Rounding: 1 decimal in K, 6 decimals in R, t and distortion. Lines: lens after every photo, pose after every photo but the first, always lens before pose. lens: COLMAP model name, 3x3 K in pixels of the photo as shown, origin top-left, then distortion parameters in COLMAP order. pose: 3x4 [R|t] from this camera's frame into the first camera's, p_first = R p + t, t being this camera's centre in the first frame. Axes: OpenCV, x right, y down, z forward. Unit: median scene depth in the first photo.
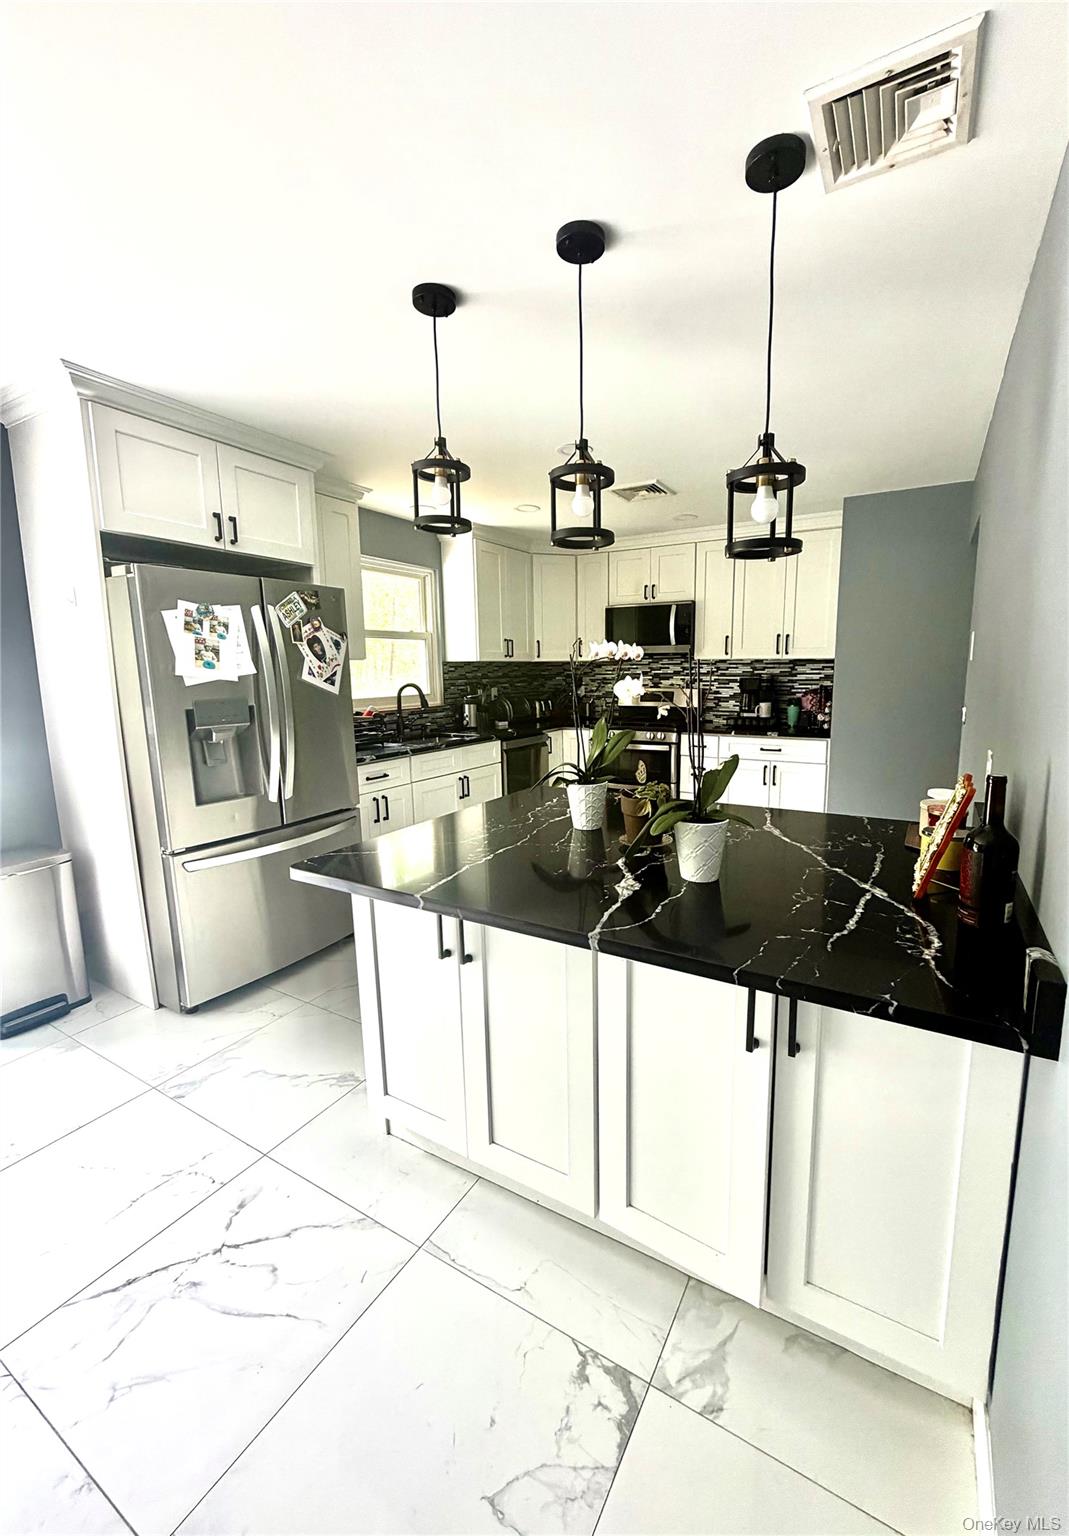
lens RADIAL K [[611.1, 0, 578.3], [0, 611.1, 765.8], [0, 0, 1]] dist [0.000035, 0.000306]
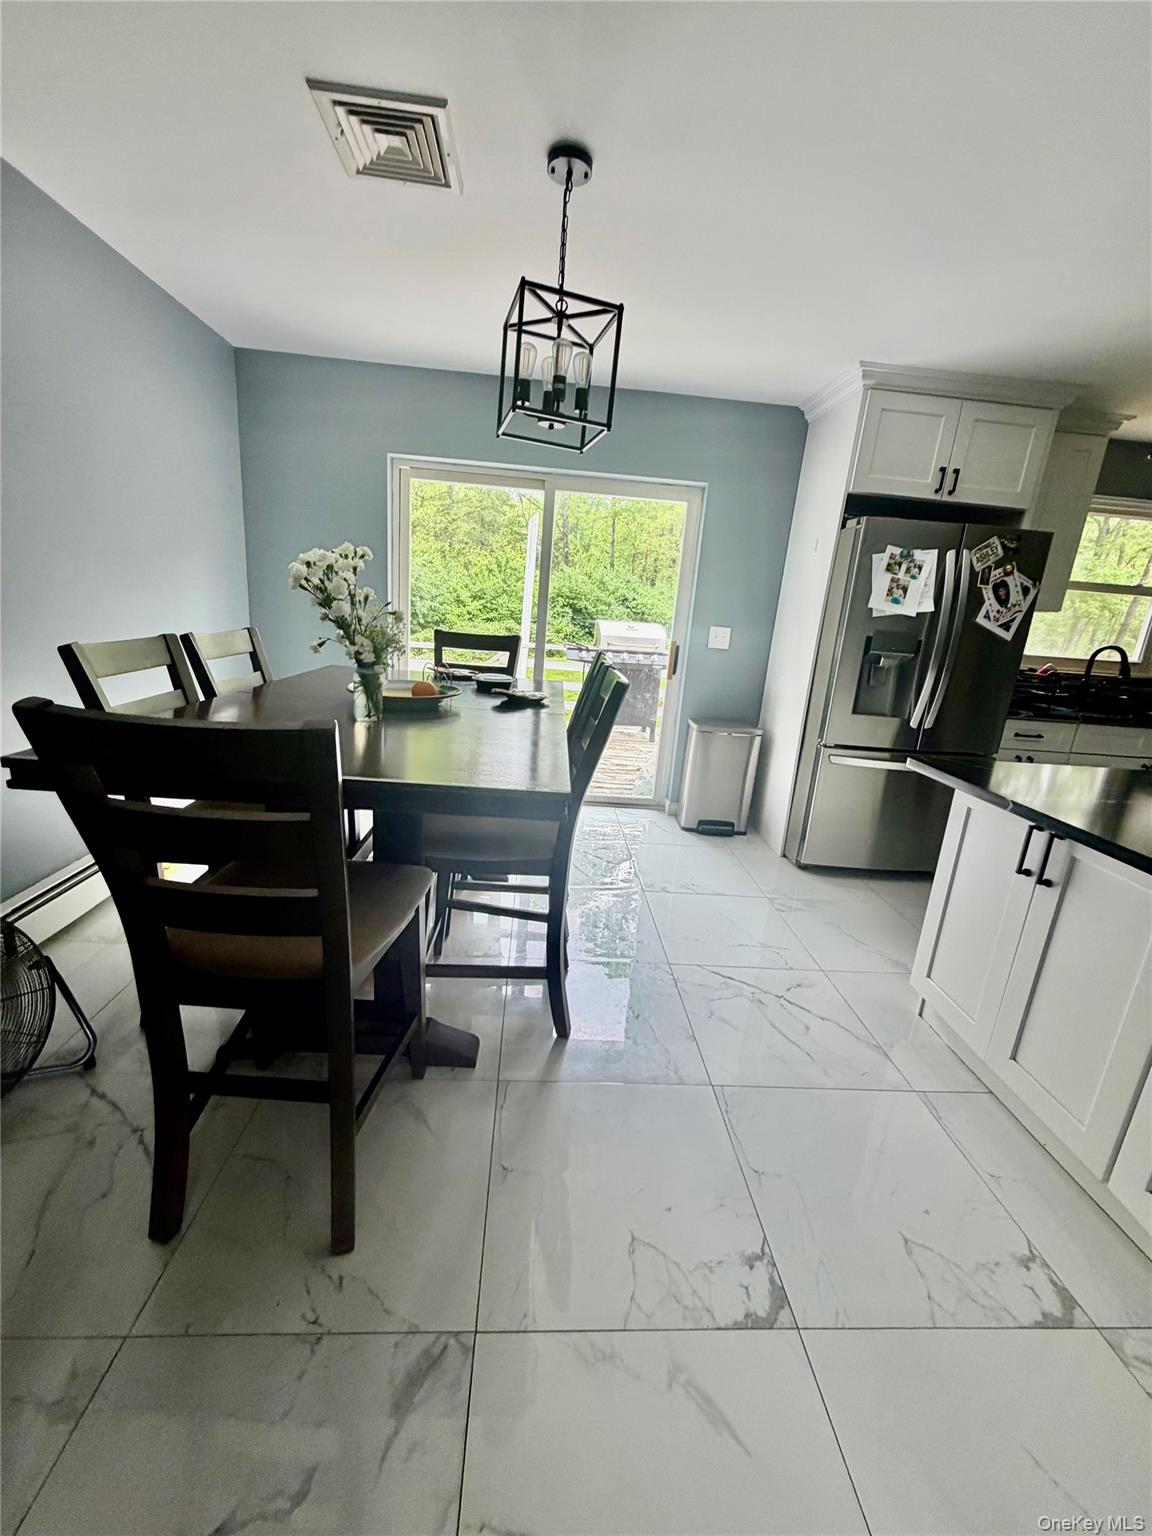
lens RADIAL K [[617.4, 0, 573.1], [0, 617.4, 769.3], [0, 0, 1]] dist [-0.002199, 0.000771]
pose [[0.528777, 0.263078, -0.806960, 0.113091], [-0.214075, 0.961351, 0.173135, 0.072546], [0.821320, 0.081200, 0.564658, -0.159636]]
